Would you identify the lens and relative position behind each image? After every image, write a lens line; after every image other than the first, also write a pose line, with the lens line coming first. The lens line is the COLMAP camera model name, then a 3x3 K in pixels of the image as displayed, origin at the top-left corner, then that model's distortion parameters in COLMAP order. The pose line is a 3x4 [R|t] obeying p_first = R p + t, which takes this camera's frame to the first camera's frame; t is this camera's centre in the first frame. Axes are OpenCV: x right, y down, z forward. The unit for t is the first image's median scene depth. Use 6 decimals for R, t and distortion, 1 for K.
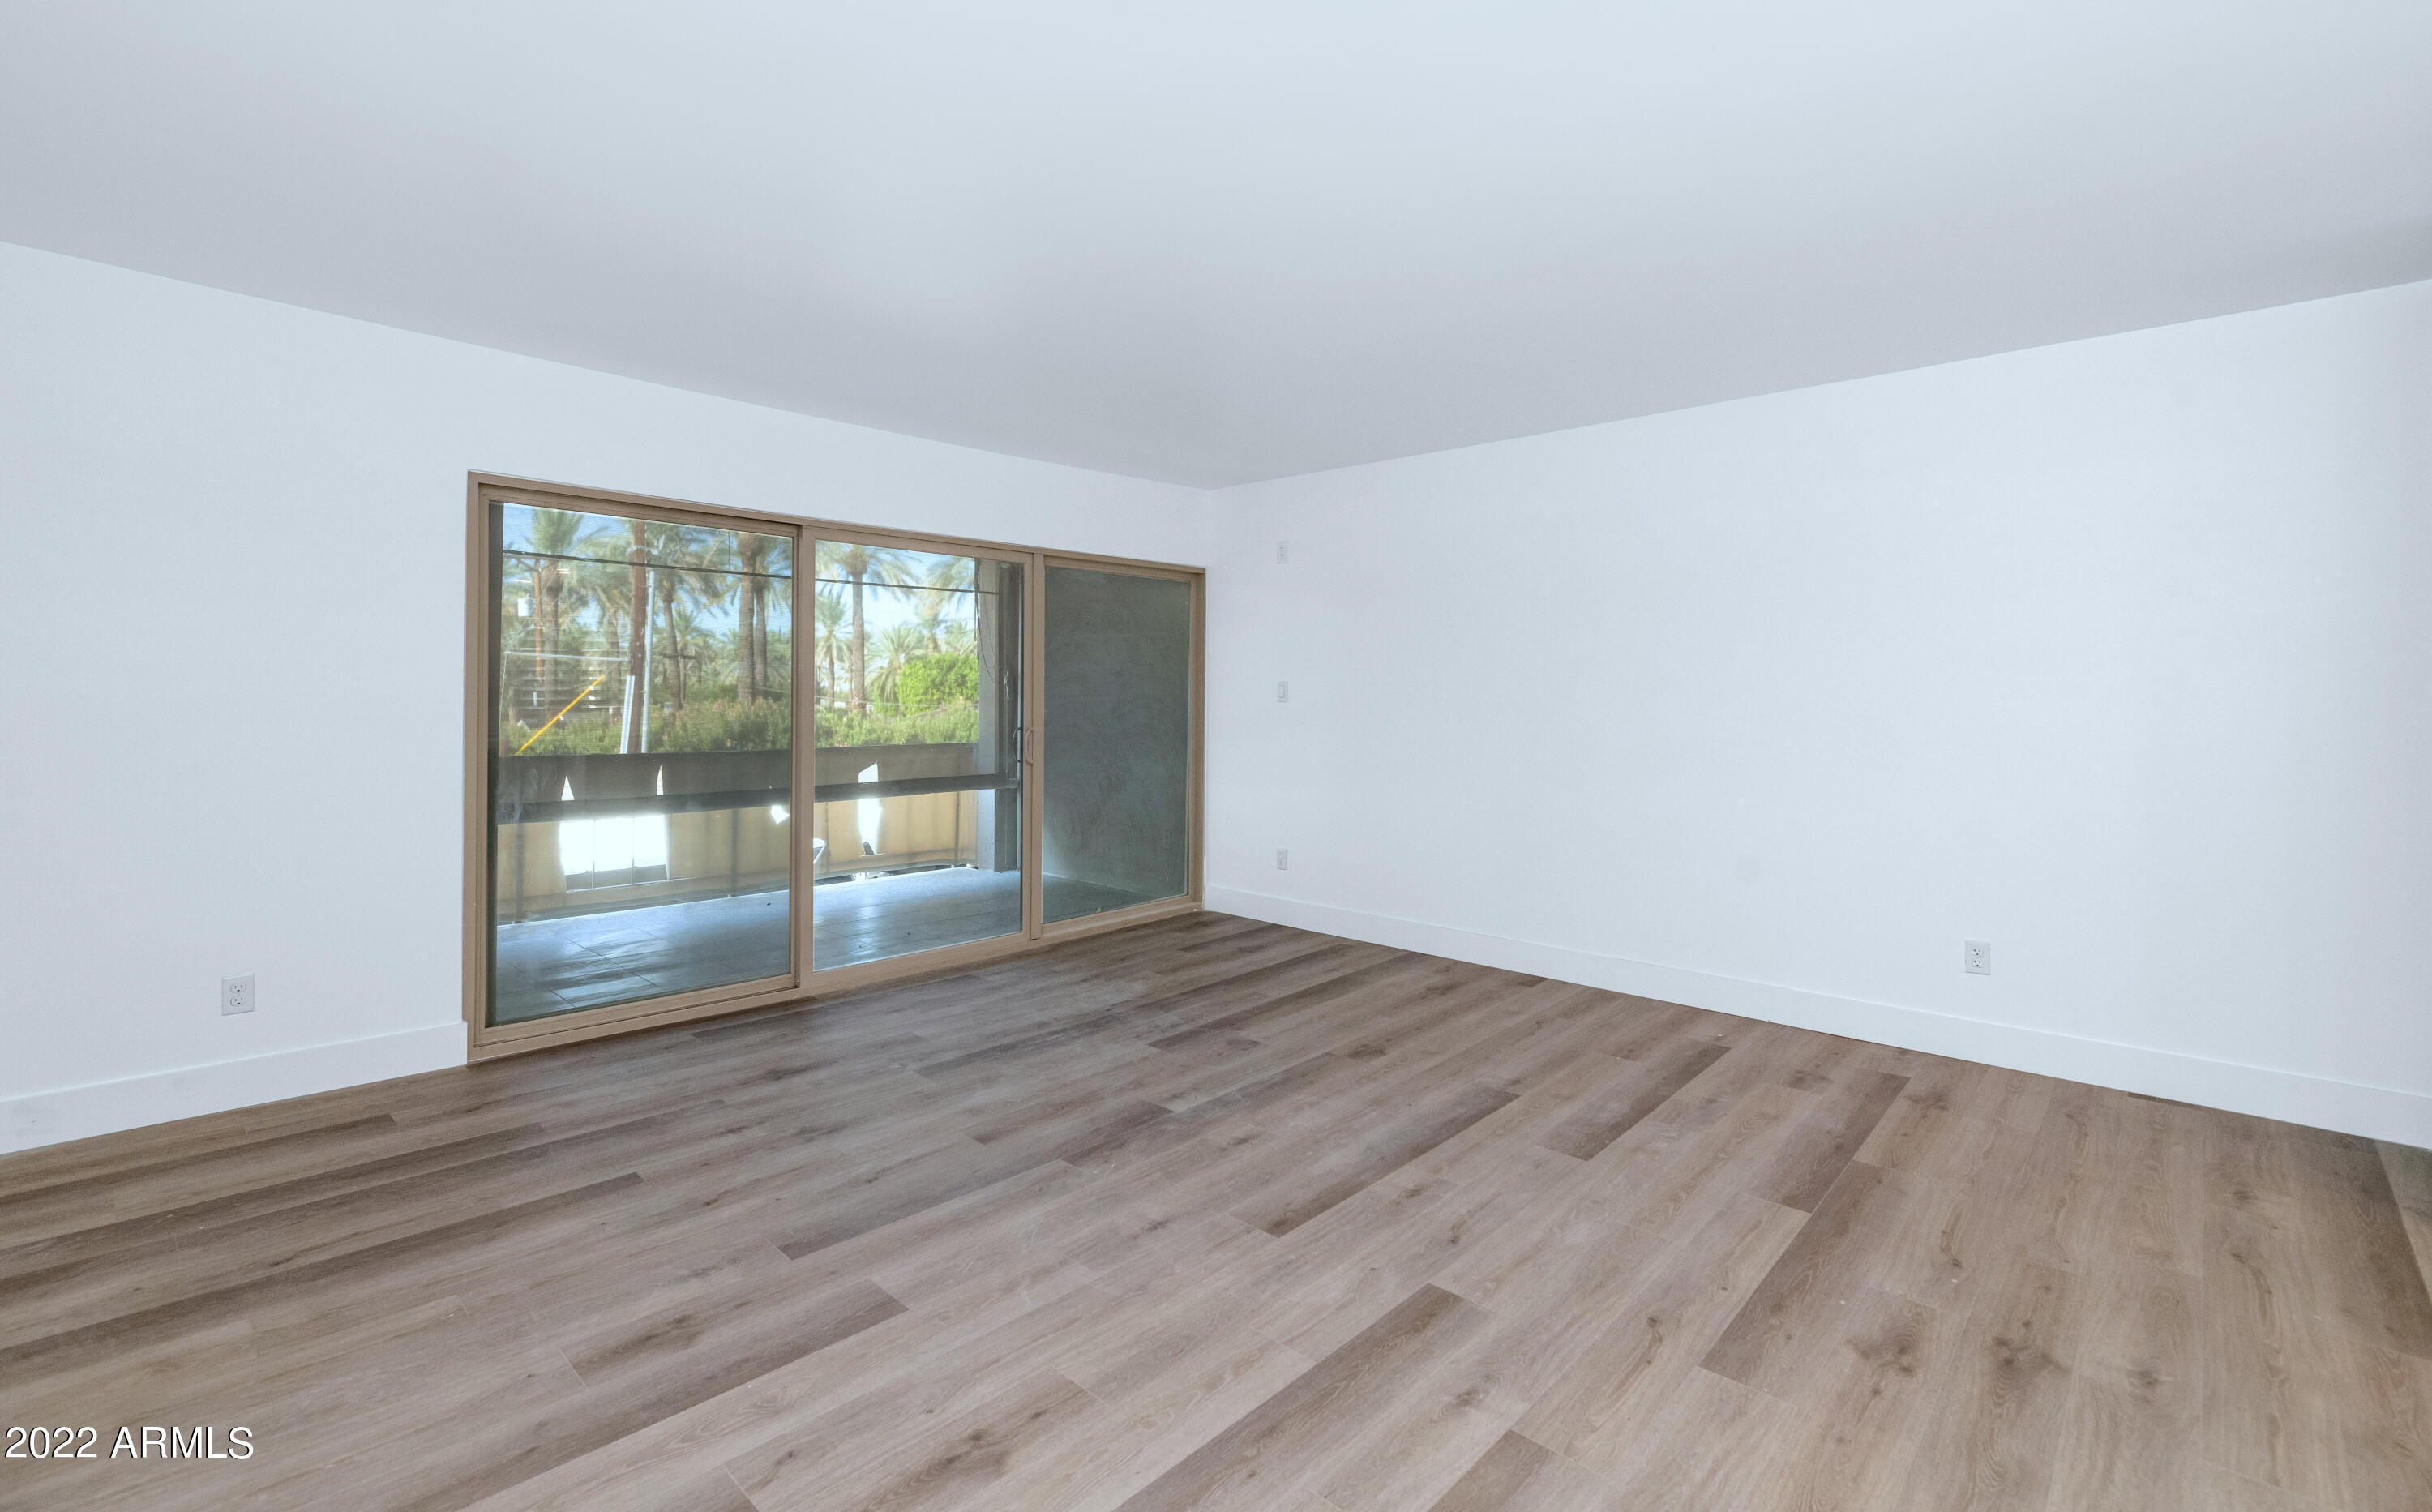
lens RADIAL K [[1071.8, 0, 1216.0], [0, 1071.8, 692.2], [0, 0, 1]] dist [0.000472, 0.000028]
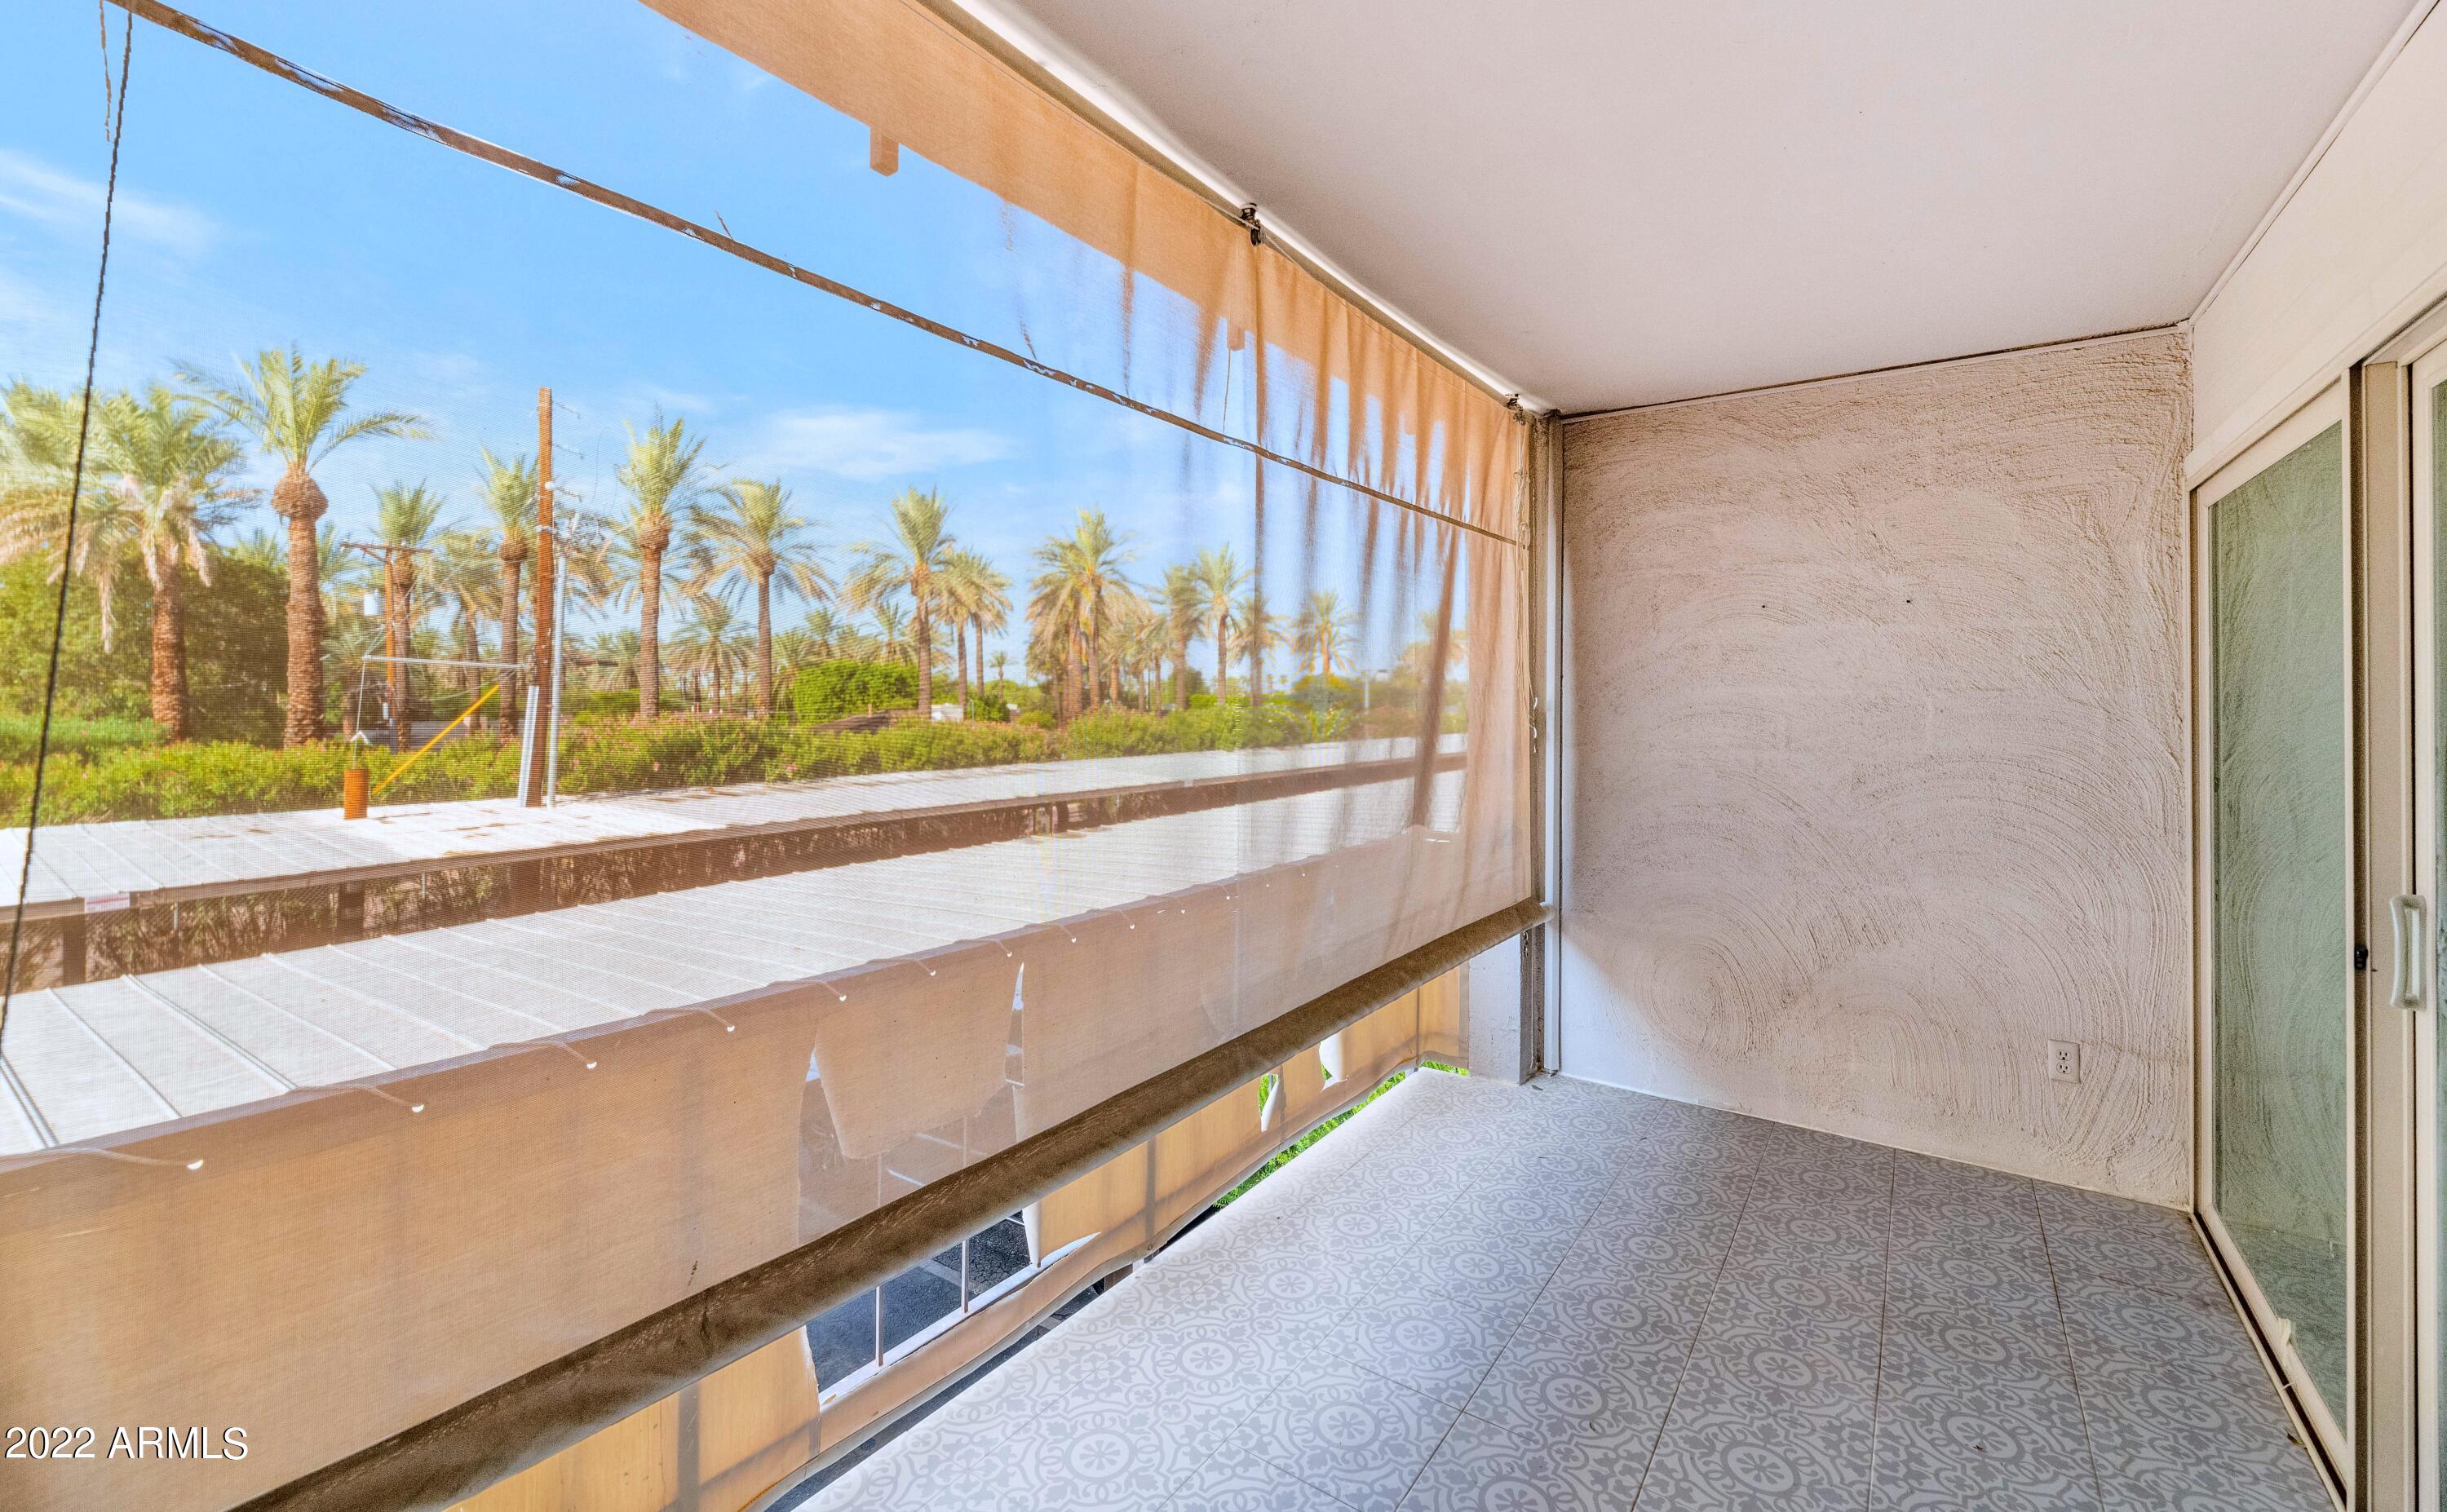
lens RADIAL K [[993.9, 0, 1223.8], [0, 993.9, 685.8], [0, 0, 1]] dist [0.000310, -0.000136]
pose [[0.989227, 0.002571, 0.146369, -0.065181], [-0.000841, 0.999929, -0.011878, -0.003444], [-0.146389, 0.011627, 0.989159, 0.084083]]
